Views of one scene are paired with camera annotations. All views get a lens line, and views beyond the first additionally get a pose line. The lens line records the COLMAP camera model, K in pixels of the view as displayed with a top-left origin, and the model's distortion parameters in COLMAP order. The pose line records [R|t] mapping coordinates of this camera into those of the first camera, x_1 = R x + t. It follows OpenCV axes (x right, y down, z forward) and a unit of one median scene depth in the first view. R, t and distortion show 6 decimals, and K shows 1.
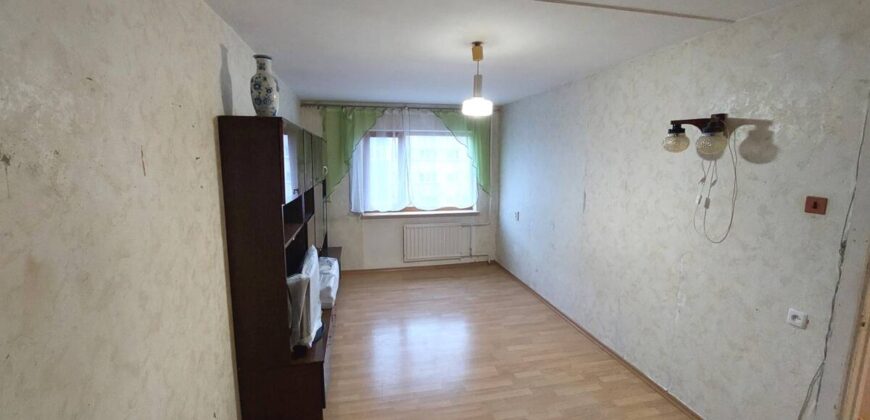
lens RADIAL K [[350.5, 0, 435.0], [0, 350.5, 210.0], [0, 0, 1]] dist [-0.018046, 0.000381]
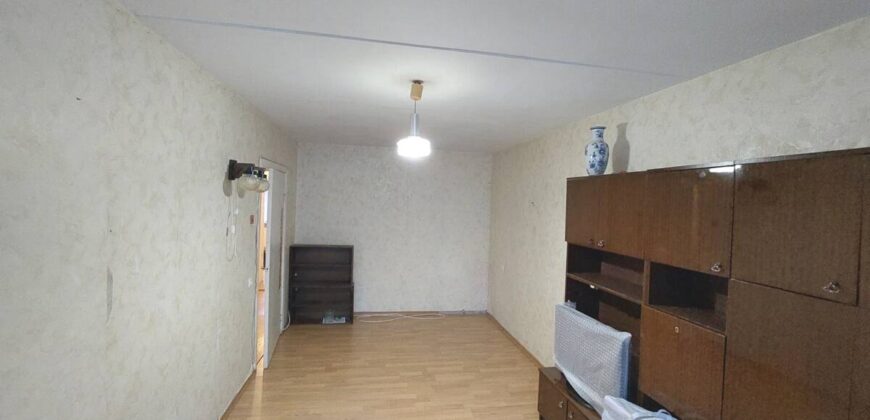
lens RADIAL K [[350.5, 0, 435.0], [0, 350.5, 210.0], [0, 0, 1]] dist [-0.018046, 0.000381]
pose [[-0.998812, -0.028117, 0.039799, 0.021484], [-0.021210, 0.986164, 0.164409, -0.219776], [-0.043871, 0.163369, -0.985589, 1.504318]]
